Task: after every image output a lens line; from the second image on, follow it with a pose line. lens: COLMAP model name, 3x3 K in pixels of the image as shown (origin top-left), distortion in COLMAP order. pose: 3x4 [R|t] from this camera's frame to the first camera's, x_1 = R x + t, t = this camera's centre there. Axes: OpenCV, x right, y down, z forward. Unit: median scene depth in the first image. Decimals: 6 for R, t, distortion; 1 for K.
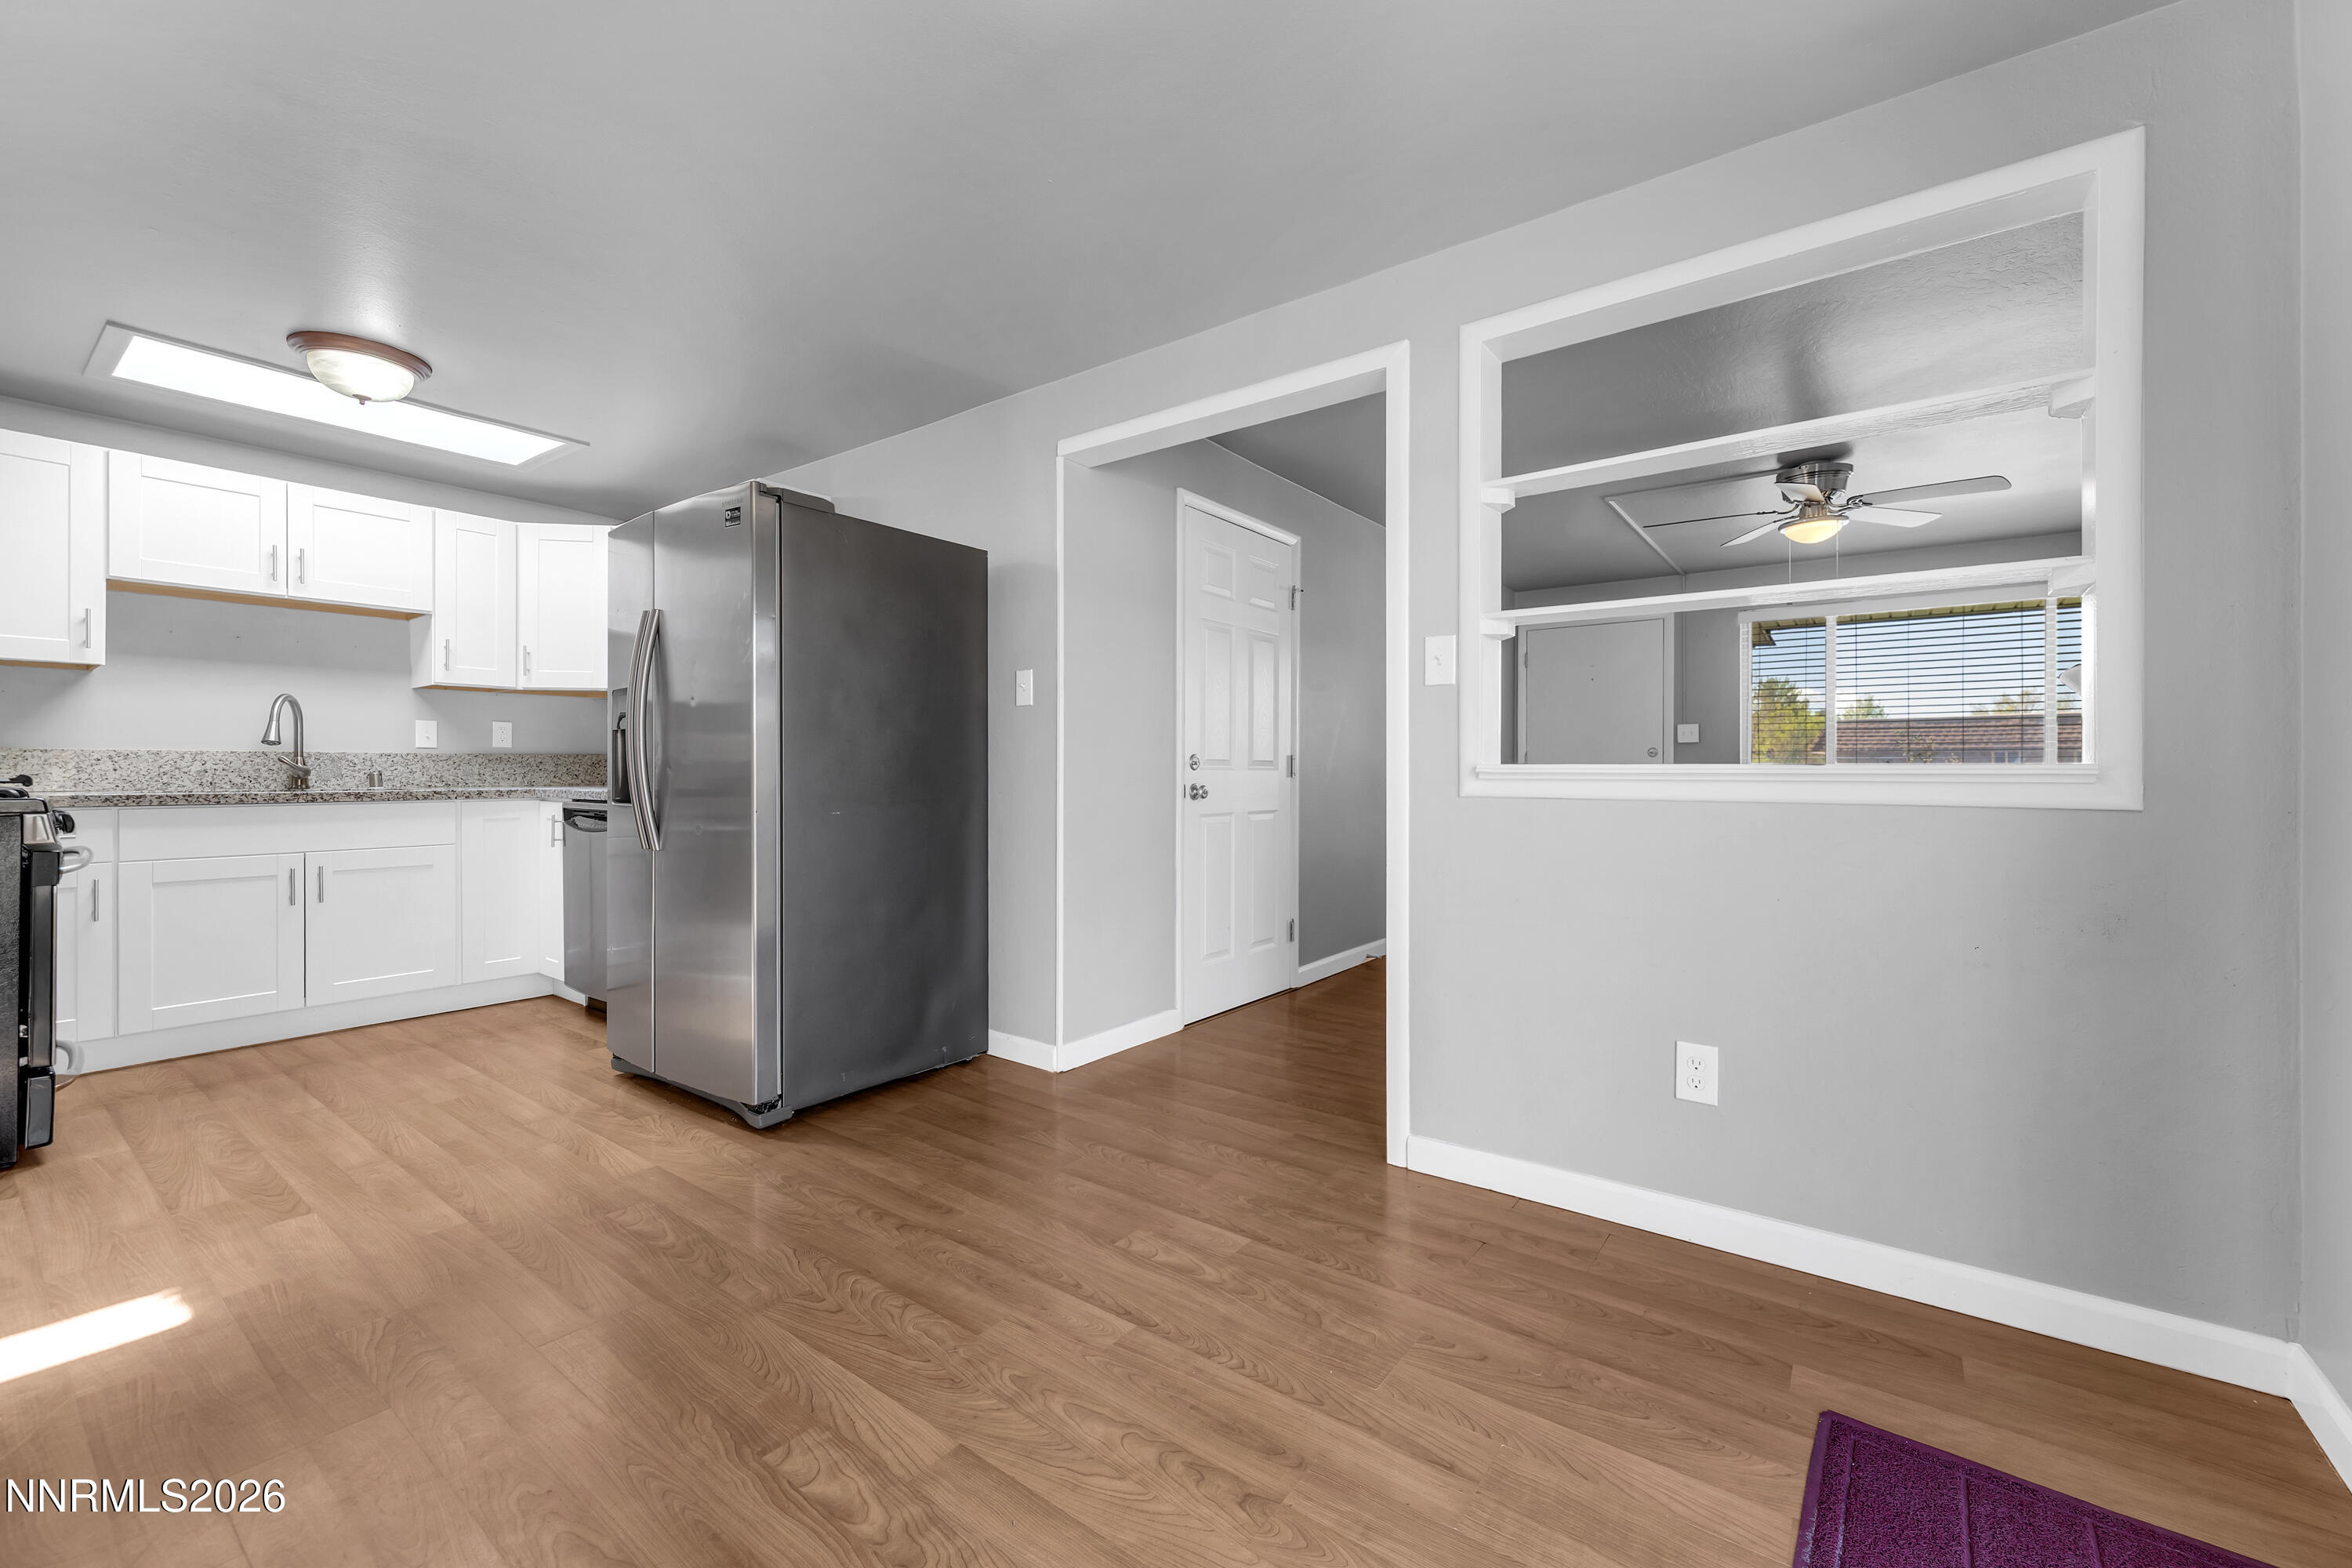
lens RADIAL K [[972.8, 0, 1191.5], [0, 972.8, 769.6], [0, 0, 1]] dist [0.002862, 0.000472]
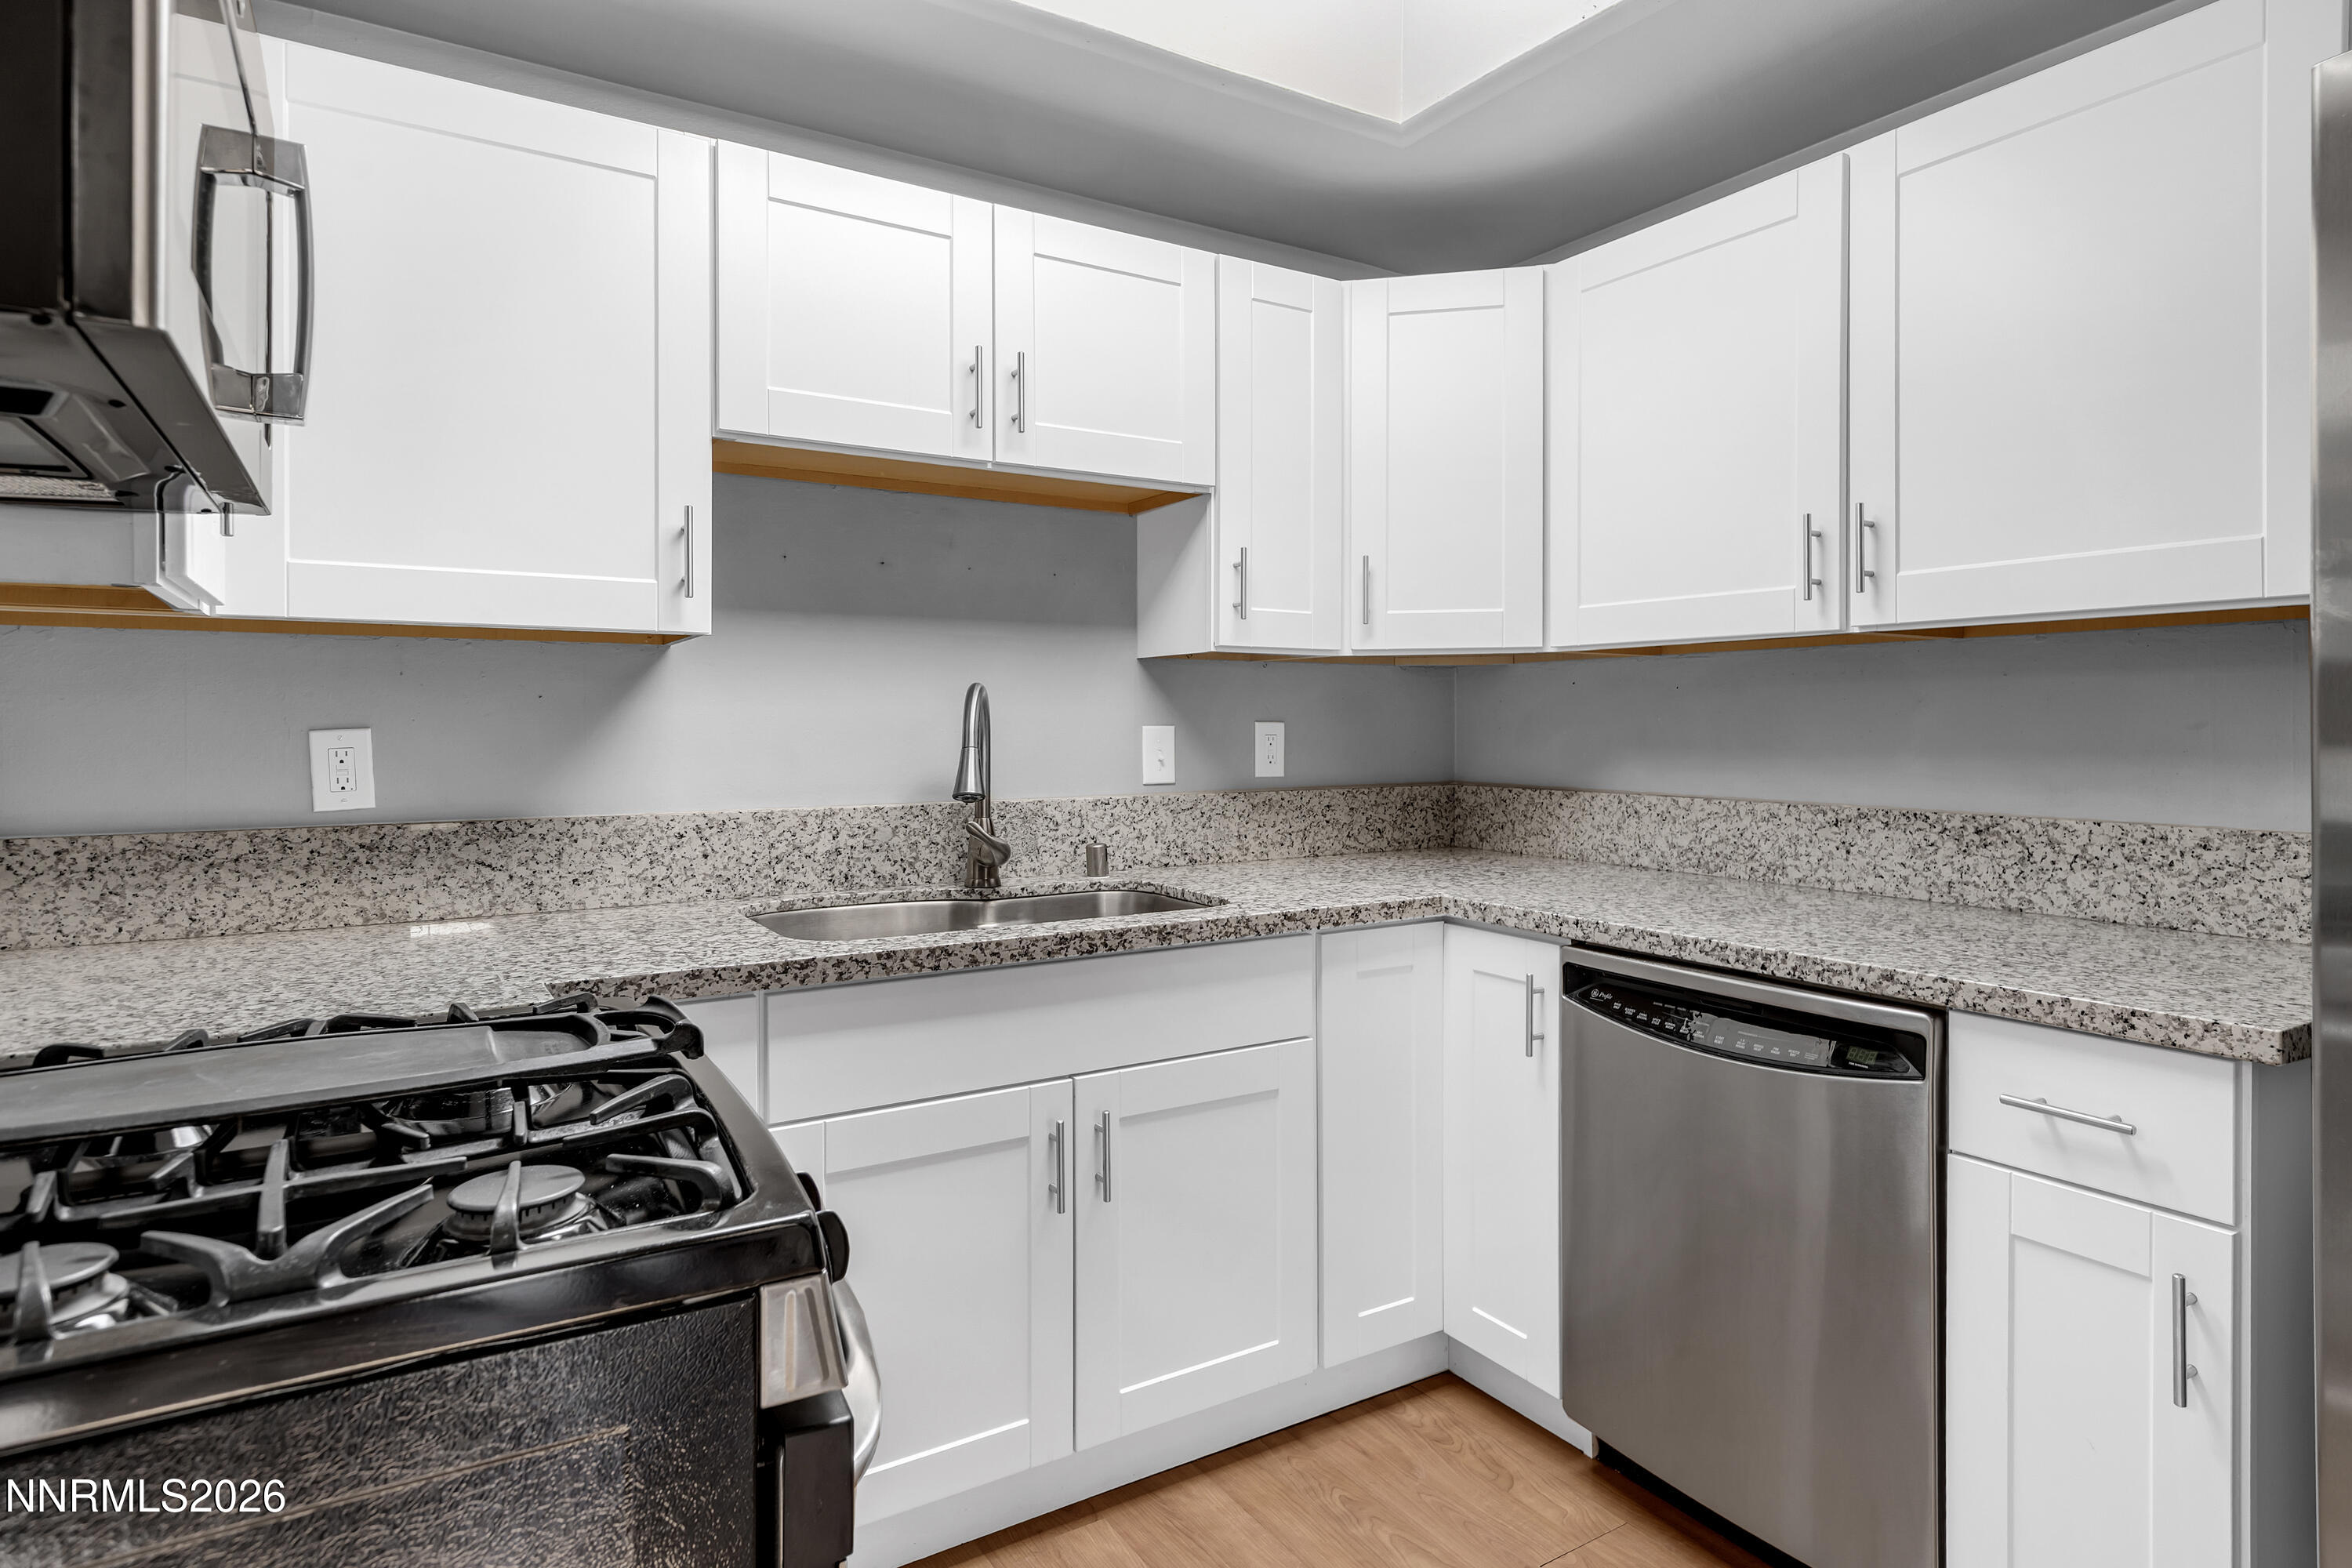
lens RADIAL K [[1247.3, 0, 1119.8], [0, 1247.3, 726.1], [0, 0, 1]] dist [0.005930, 0.000613]
pose [[0.925741, -0.000894, -0.378158, -0.894423], [0.003076, 0.999982, 0.005164, -0.084094], [0.378147, -0.005944, 0.925727, 0.673908]]
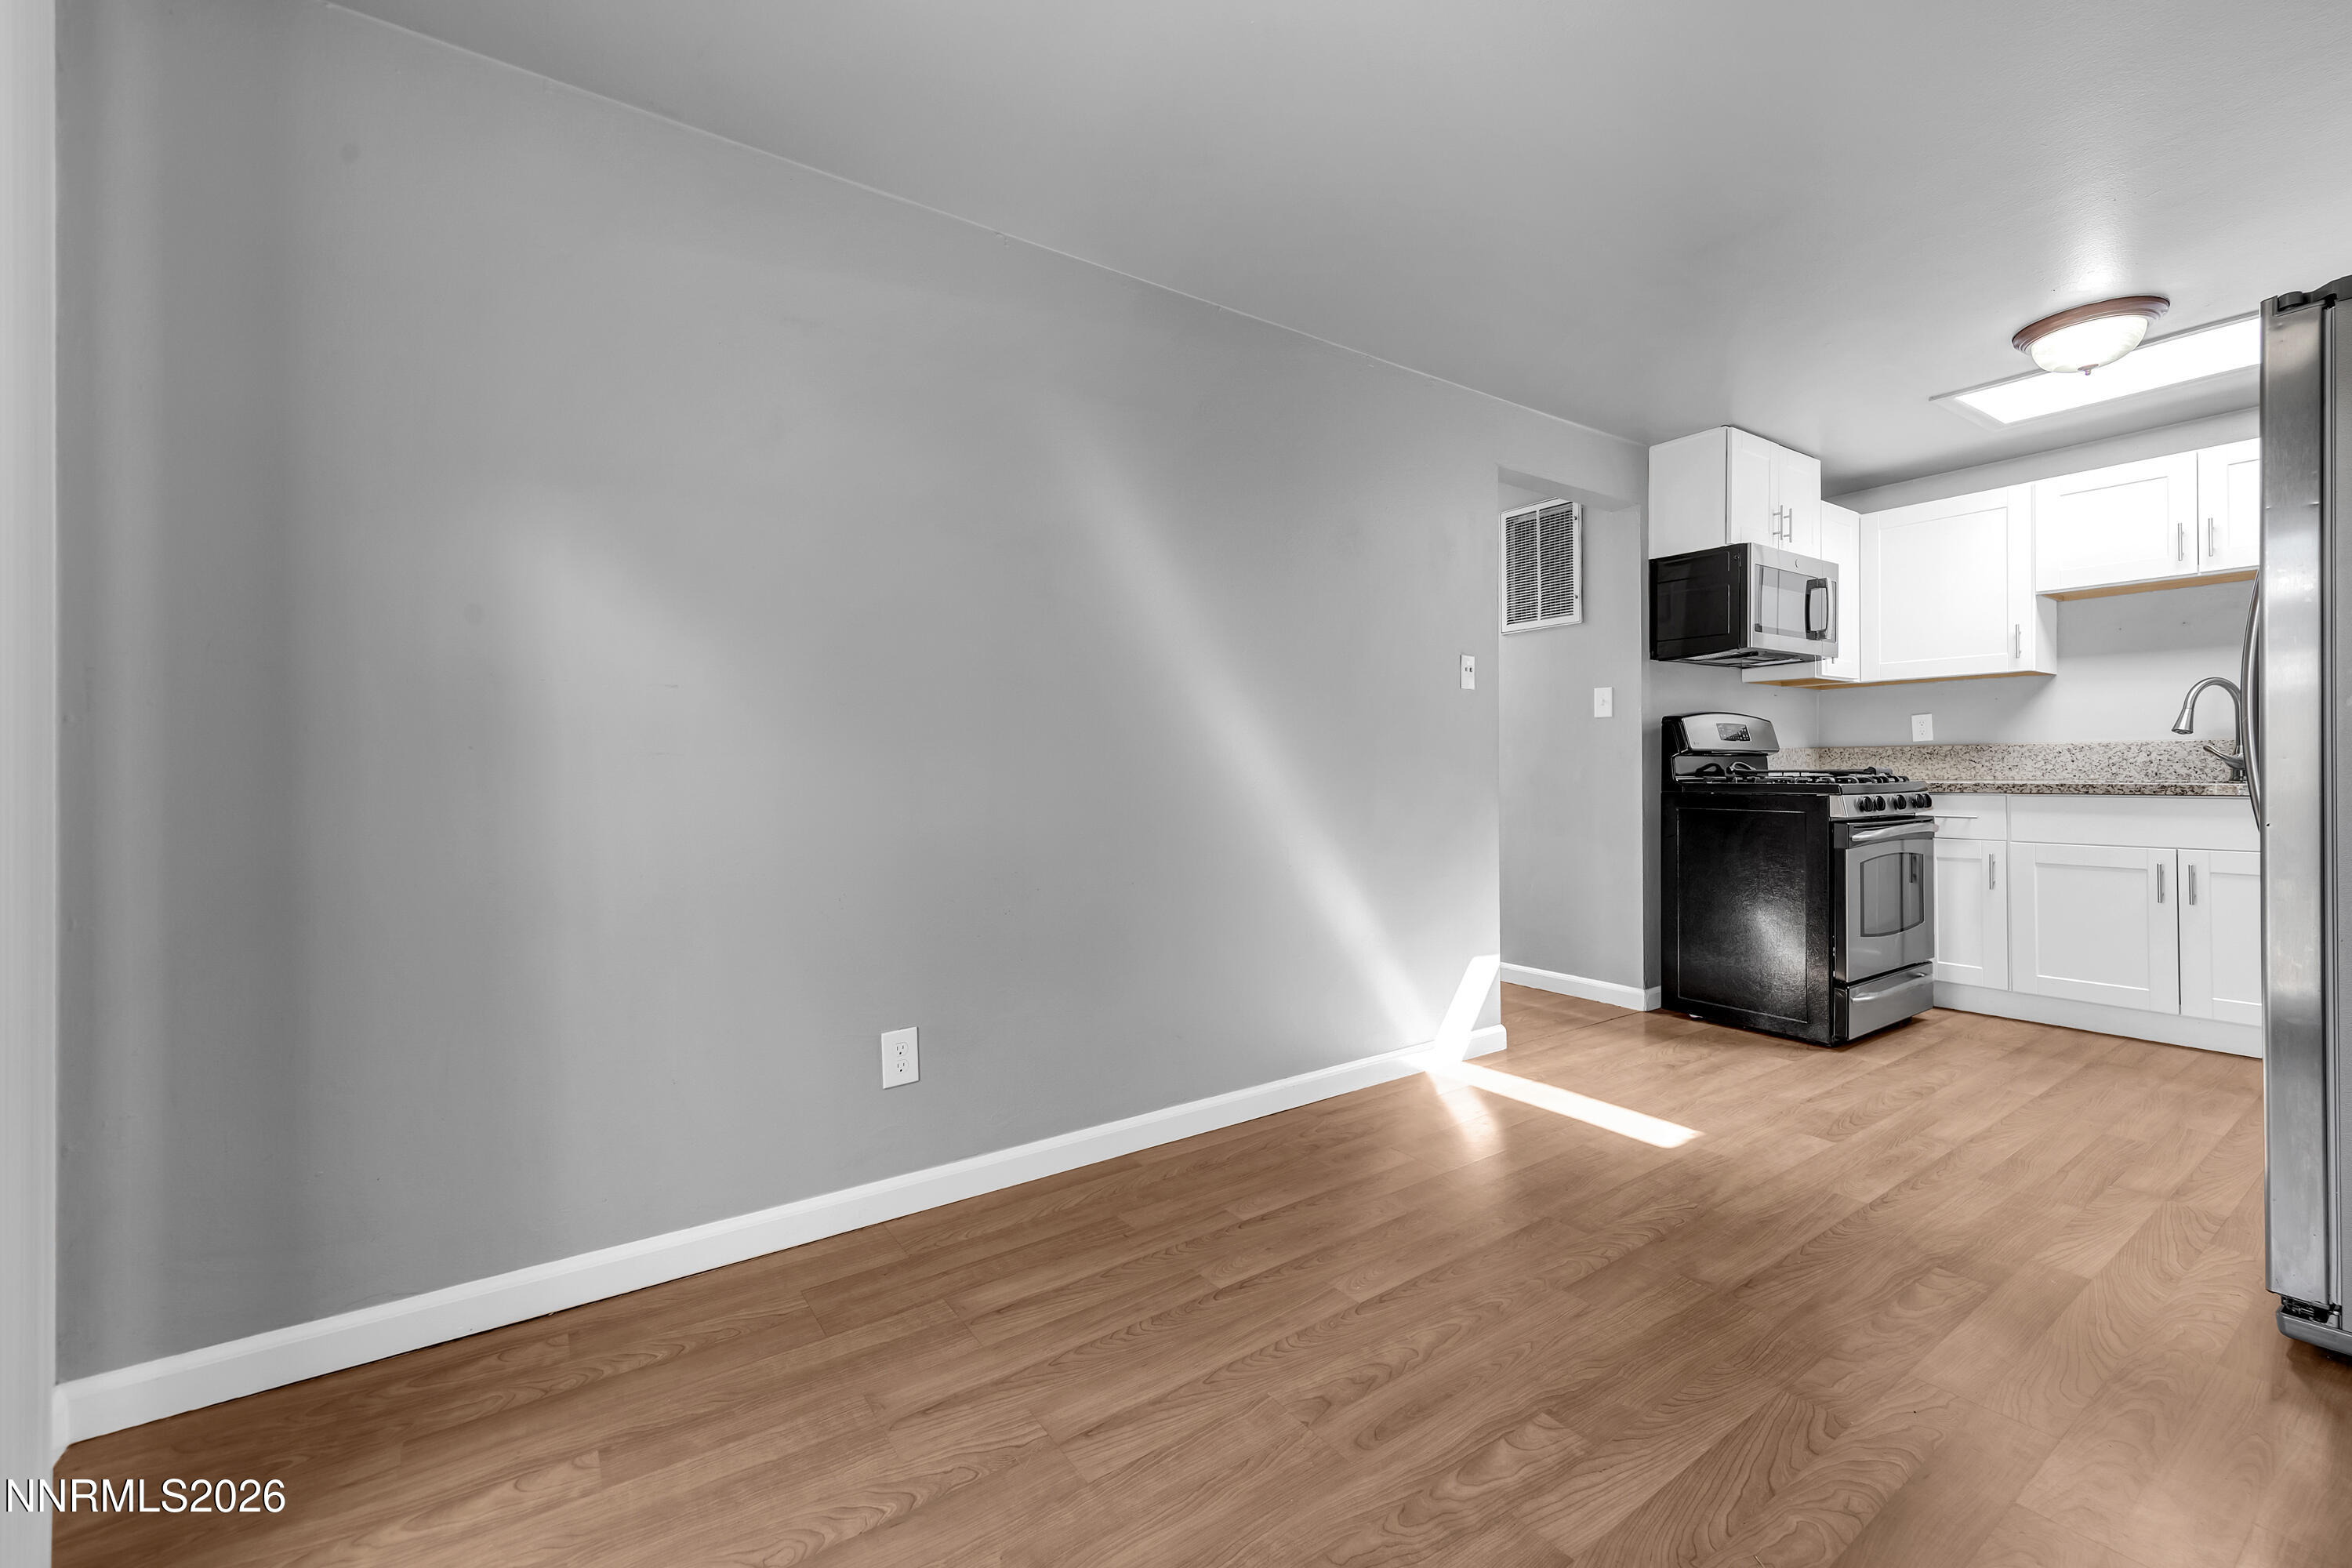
lens RADIAL K [[972.8, 0, 1185.5], [0, 972.8, 770.4], [0, 0, 1]] dist [0.002862, 0.000472]
pose [[-0.330674, 0.003922, -0.943737, 0.370831], [0.008936, 0.999960, 0.001025, 0.000641], [0.943703, -0.008094, -0.330695, 0.533272]]
